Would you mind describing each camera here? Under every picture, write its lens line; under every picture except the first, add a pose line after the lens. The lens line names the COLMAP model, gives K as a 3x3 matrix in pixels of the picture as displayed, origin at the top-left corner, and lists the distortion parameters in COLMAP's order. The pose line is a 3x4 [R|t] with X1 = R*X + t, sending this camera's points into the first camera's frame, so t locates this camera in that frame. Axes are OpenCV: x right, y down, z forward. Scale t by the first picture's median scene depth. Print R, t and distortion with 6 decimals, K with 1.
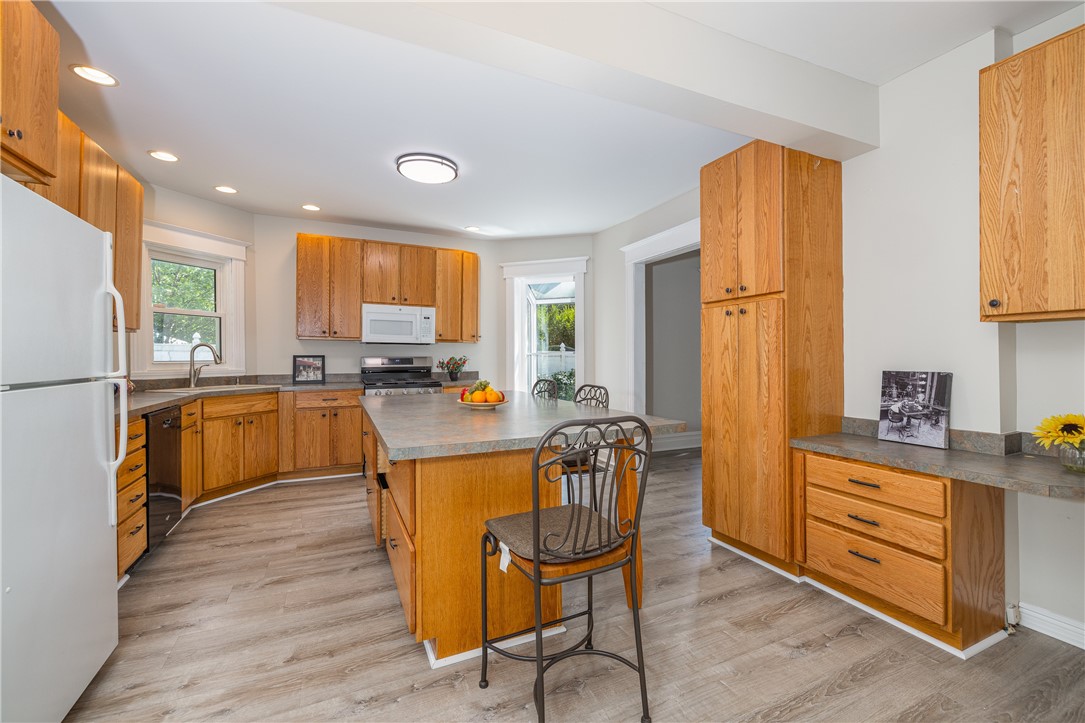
lens RADIAL K [[463.6, 0, 543.9], [0, 463.6, 359.1], [0, 0, 1]] dist [-0.004170, -0.000443]
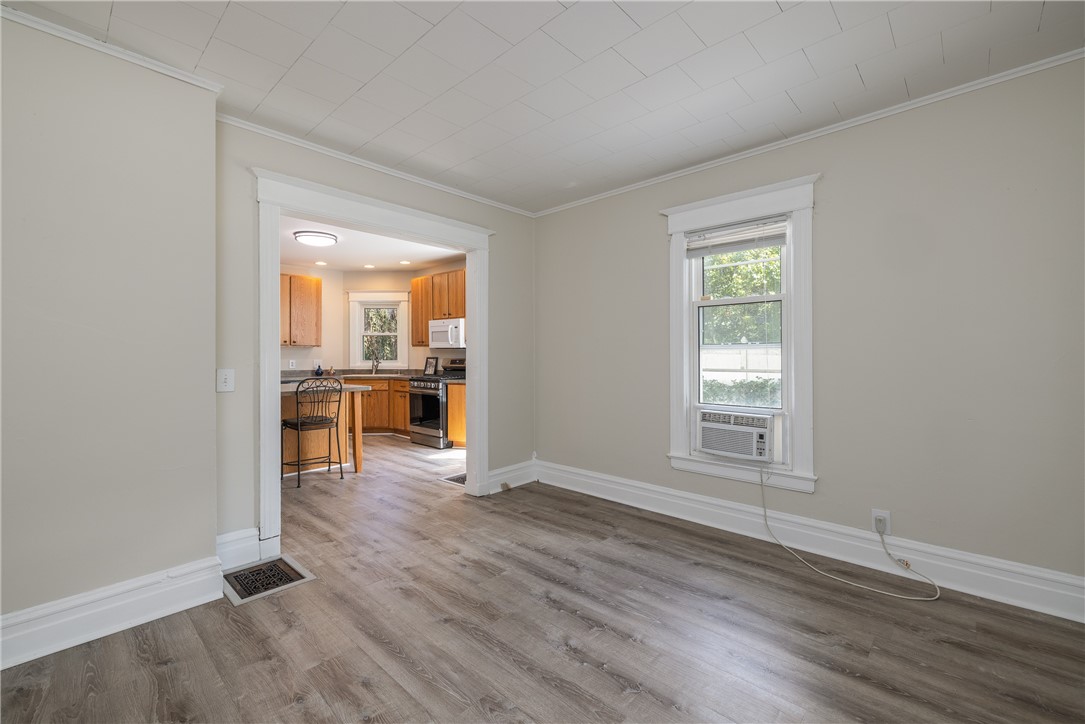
lens RADIAL K [[463.6, 0, 544.0], [0, 463.6, 356.1], [0, 0, 1]] dist [-0.004170, -0.000443]
pose [[0.373194, 0.005737, -0.927735, 1.806876], [-0.003365, 0.999983, 0.004830, -0.034451], [0.927747, 0.001319, 0.373207, 1.368854]]
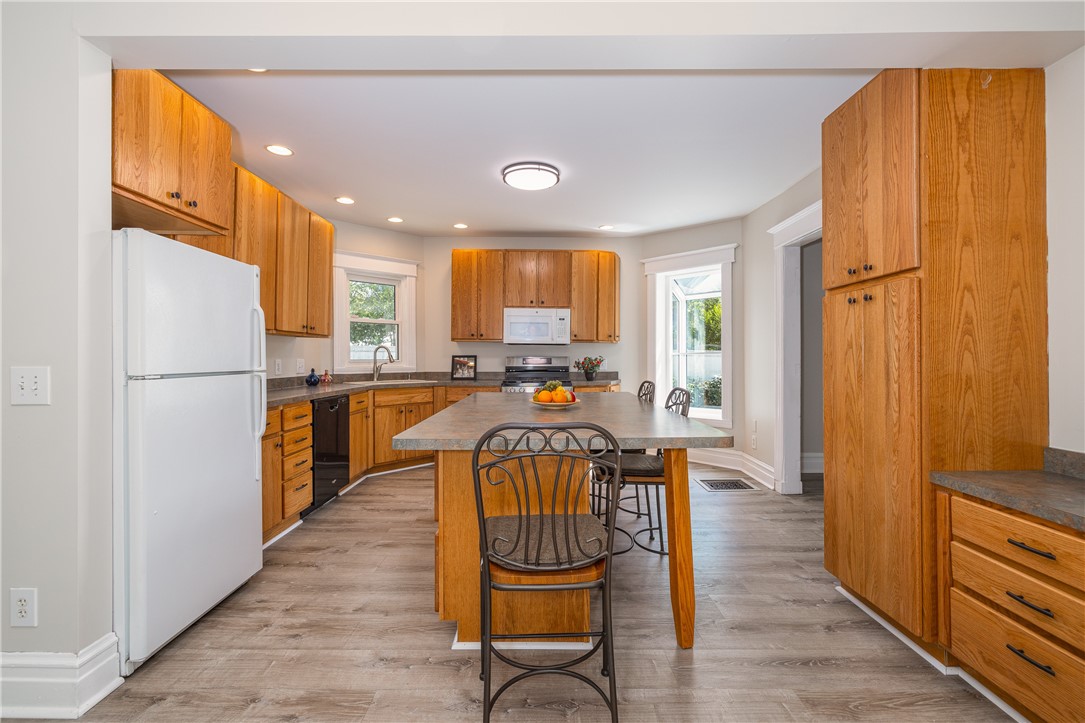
lens RADIAL K [[463.6, 0, 535.5], [0, 463.6, 358.9], [0, 0, 1]] dist [-0.004170, -0.000443]
pose [[0.903040, 0.003706, -0.429541, 0.251063], [-0.004006, 0.999992, 0.000205, -0.000671], [0.429538, 0.001536, 0.903047, 0.075579]]
